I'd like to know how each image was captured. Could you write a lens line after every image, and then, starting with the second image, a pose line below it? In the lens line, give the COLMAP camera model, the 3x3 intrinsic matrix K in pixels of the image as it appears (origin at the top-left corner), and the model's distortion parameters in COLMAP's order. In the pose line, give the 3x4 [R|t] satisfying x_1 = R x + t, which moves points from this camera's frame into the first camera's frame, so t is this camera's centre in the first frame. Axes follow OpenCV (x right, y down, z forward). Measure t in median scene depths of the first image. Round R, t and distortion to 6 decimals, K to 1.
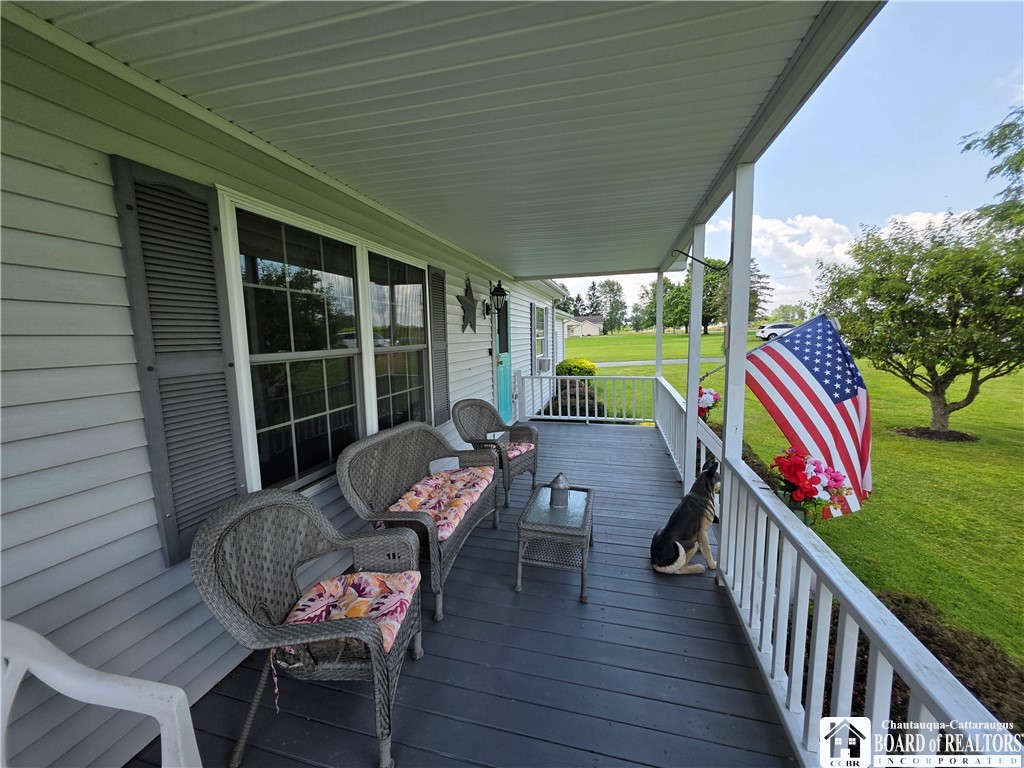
lens RADIAL K [[409.1, 0, 509.9], [0, 409.1, 385.7], [0, 0, 1]] dist [0.002210, -0.000757]
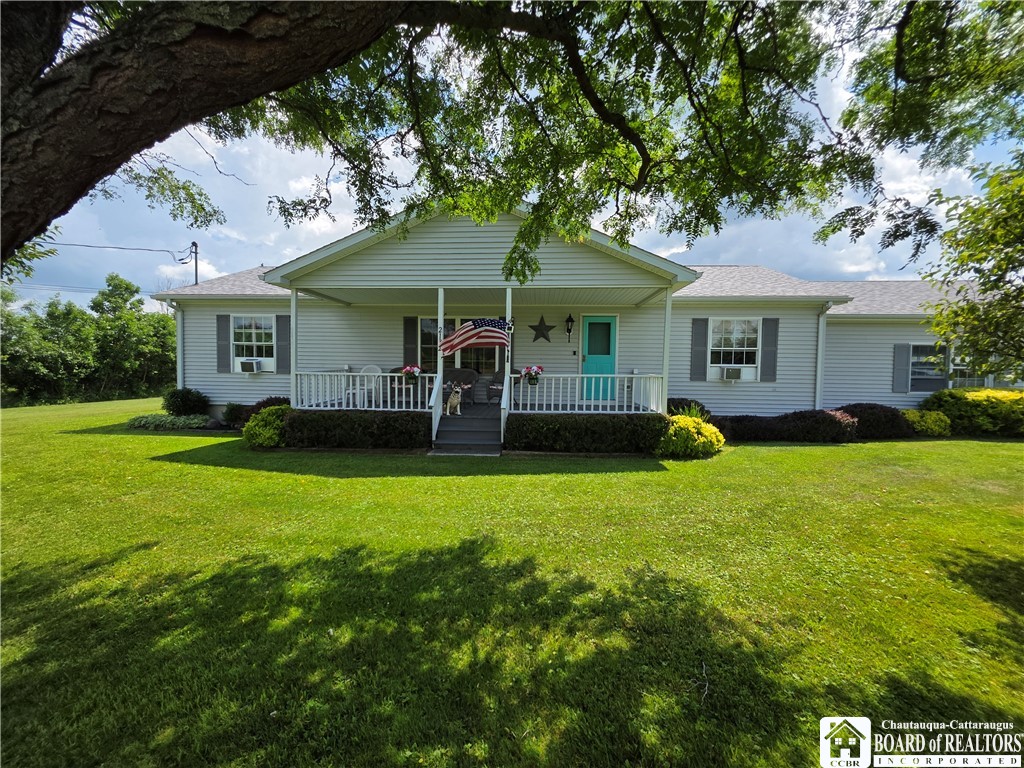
lens RADIAL K [[409.1, 0, 512.0], [0, 409.1, 382.0], [0, 0, 1]] dist [0.002210, -0.000757]
pose [[0.181326, 0.064089, -0.981333, 2.786804], [-0.141812, 0.989149, 0.038396, 0.019179], [0.973144, 0.132203, 0.188447, 0.686725]]
